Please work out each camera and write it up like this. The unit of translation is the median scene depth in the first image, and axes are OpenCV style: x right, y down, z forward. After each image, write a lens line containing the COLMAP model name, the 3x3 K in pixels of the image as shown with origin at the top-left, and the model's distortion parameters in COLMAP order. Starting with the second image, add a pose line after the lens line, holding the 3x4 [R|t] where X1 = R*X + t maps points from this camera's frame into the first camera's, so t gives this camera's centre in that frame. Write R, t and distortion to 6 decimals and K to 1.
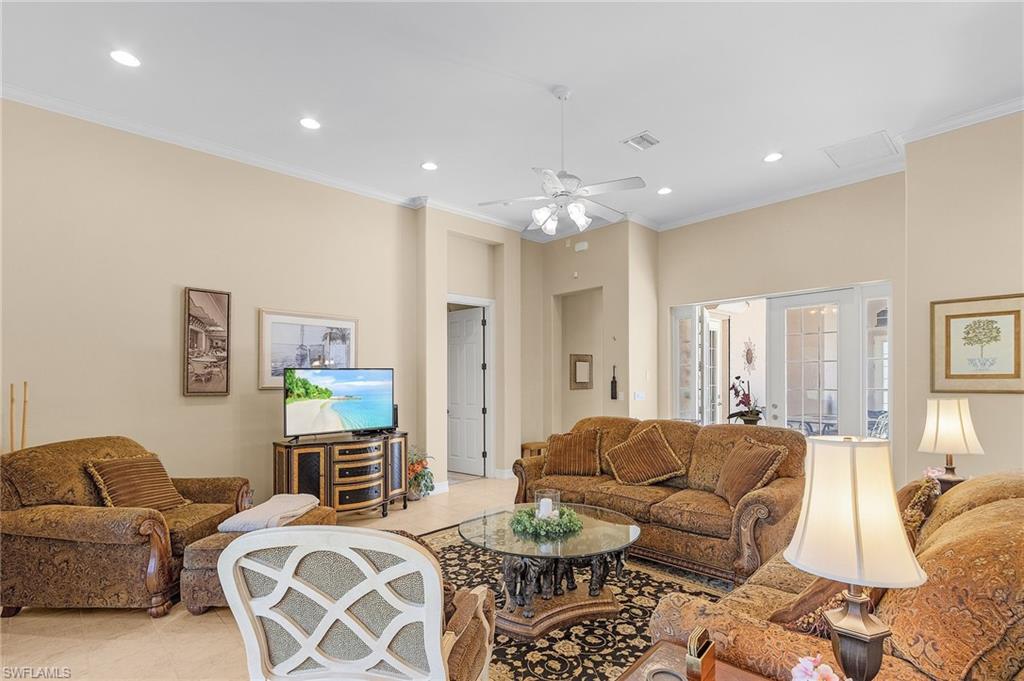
lens RADIAL K [[474.6, 0, 512.2], [0, 474.6, 377.5], [0, 0, 1]] dist [0.004098, -0.000977]
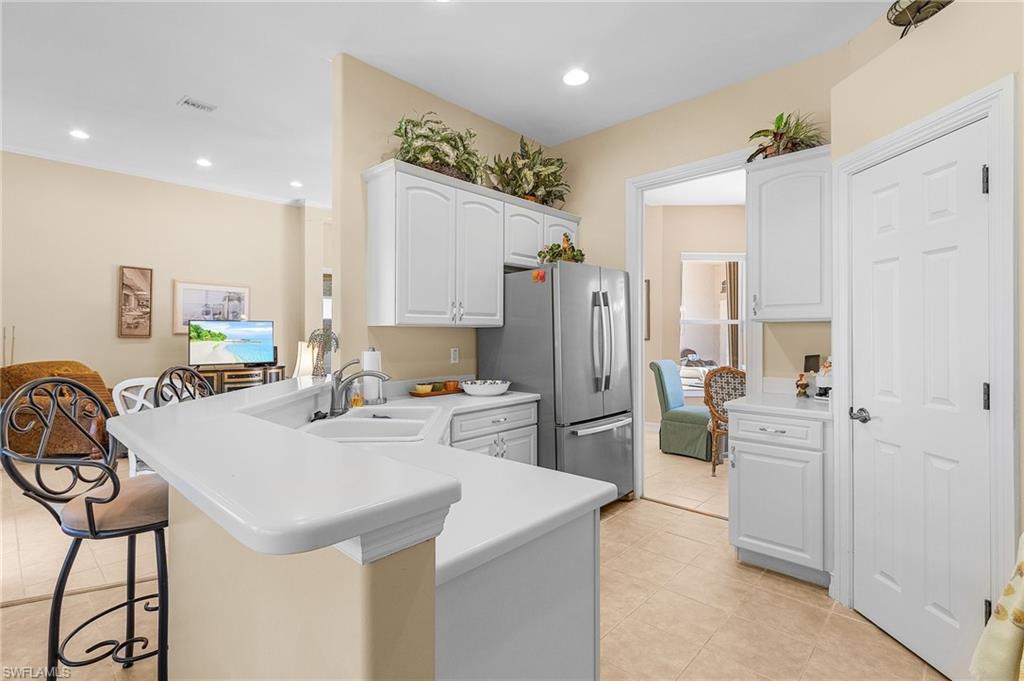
lens RADIAL K [[474.6, 0, 512.4], [0, 474.6, 334.8], [0, 0, 1]] dist [0.004098, -0.000977]
pose [[0.998585, 0.008911, 0.052434, 0.457397], [-0.008954, 0.999960, 0.000588, 0.017518], [-0.052426, -0.001056, 0.998624, -0.549337]]
